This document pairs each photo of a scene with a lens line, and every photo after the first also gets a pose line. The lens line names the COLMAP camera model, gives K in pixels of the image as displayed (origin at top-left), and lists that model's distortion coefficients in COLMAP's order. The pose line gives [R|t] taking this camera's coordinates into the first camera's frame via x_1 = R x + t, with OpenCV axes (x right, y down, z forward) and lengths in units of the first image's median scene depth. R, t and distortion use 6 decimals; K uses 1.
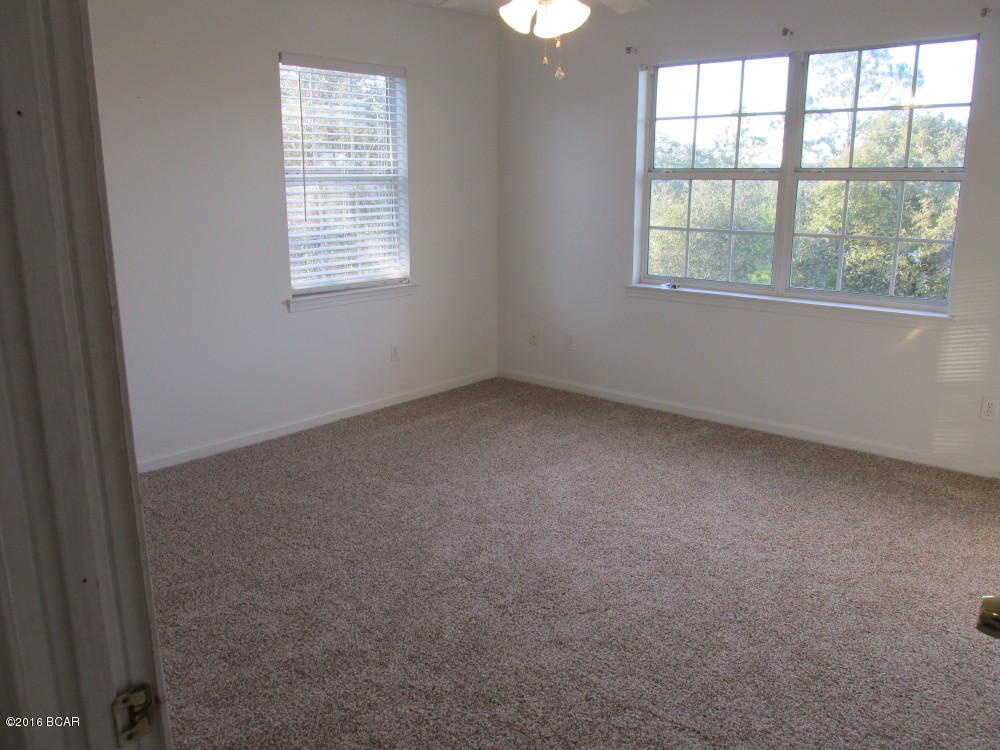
lens RADIAL K [[833.6, 0, 500.0], [0, 833.6, 375.0], [0, 0, 1]] dist [-0.022072, -0.010440]
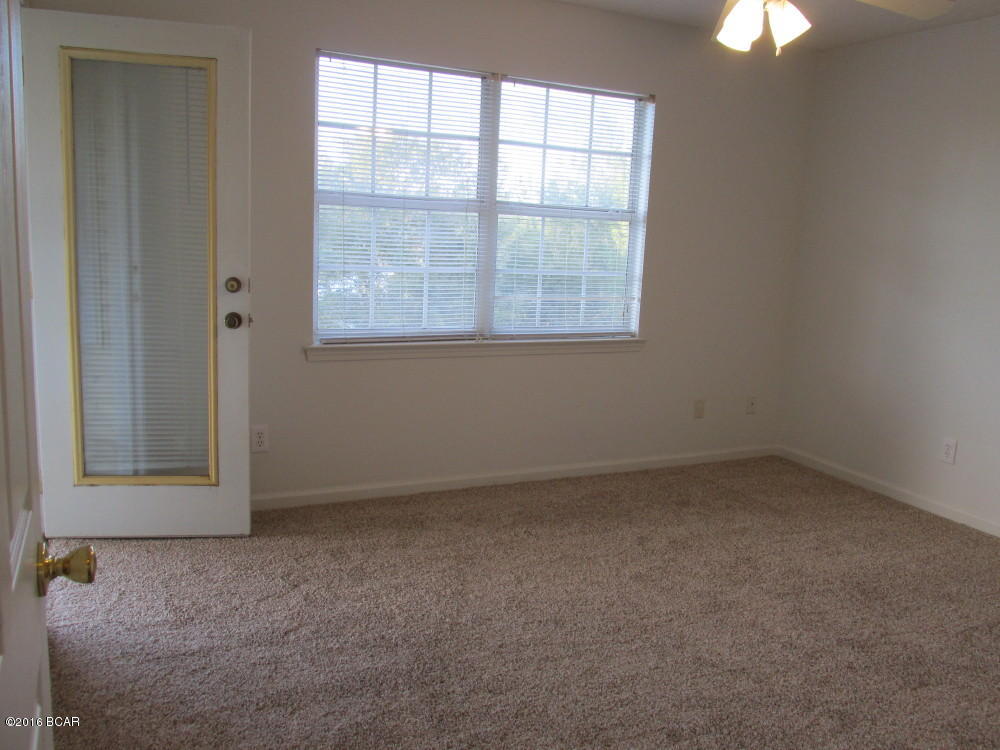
lens RADIAL K [[833.6, 0, 500.0], [0, 833.6, 375.0], [0, 0, 1]] dist [-0.022072, -0.010440]
pose [[0.371075, -0.170565, 0.912804, -0.514708], [0.148266, 0.981258, 0.123083, -0.165278], [-0.916690, 0.089664, 0.389410, 0.624527]]
